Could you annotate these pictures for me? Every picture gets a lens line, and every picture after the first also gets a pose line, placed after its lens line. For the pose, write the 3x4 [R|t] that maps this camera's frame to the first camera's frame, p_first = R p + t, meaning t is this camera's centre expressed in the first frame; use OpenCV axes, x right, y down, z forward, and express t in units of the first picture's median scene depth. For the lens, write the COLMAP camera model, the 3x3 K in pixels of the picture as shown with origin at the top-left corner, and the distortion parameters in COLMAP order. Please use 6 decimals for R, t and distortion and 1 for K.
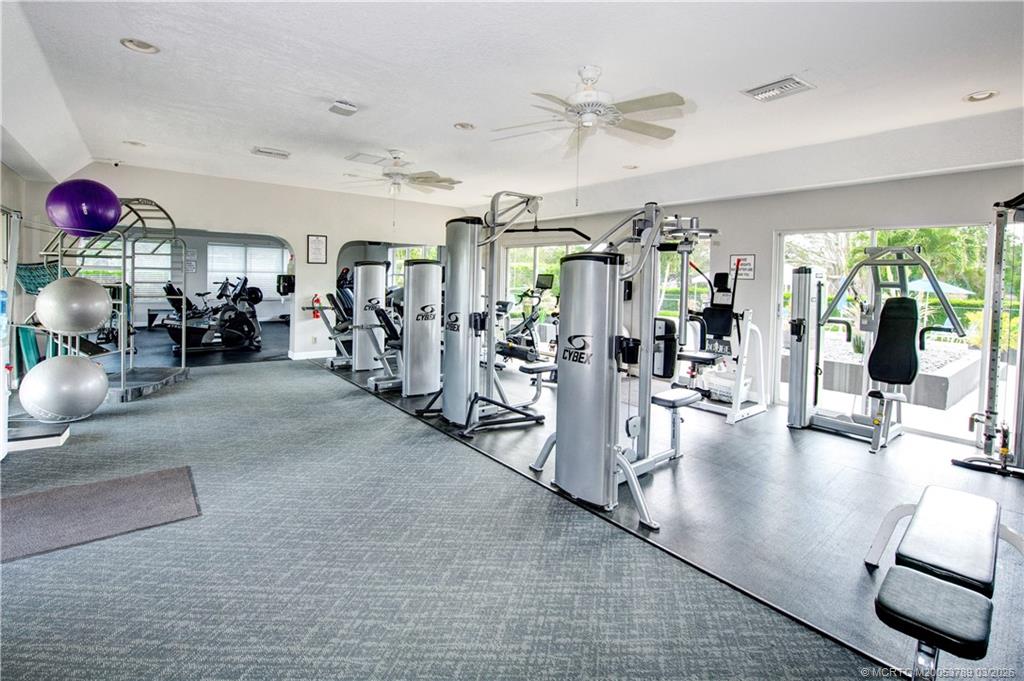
lens RADIAL K [[464.8, 0, 510.8], [0, 464.8, 286.5], [0, 0, 1]] dist [0.001011, -0.000004]
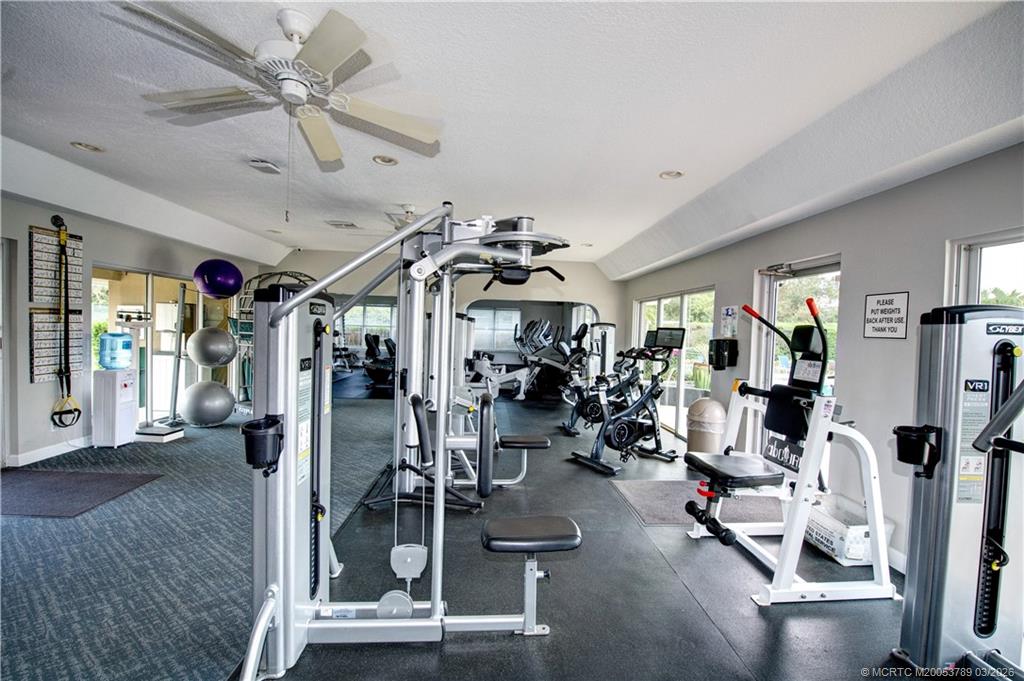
lens RADIAL K [[412.7, 0, 512.0], [0, 412.7, 340.5], [0, 0, 1]] dist [-0.001650, -0.000266]
pose [[0.822619, 0.021377, -0.568191, 0.509715], [-0.028523, 0.999586, -0.003688, 0.000938], [0.567877, 0.019241, 0.822888, 0.443425]]
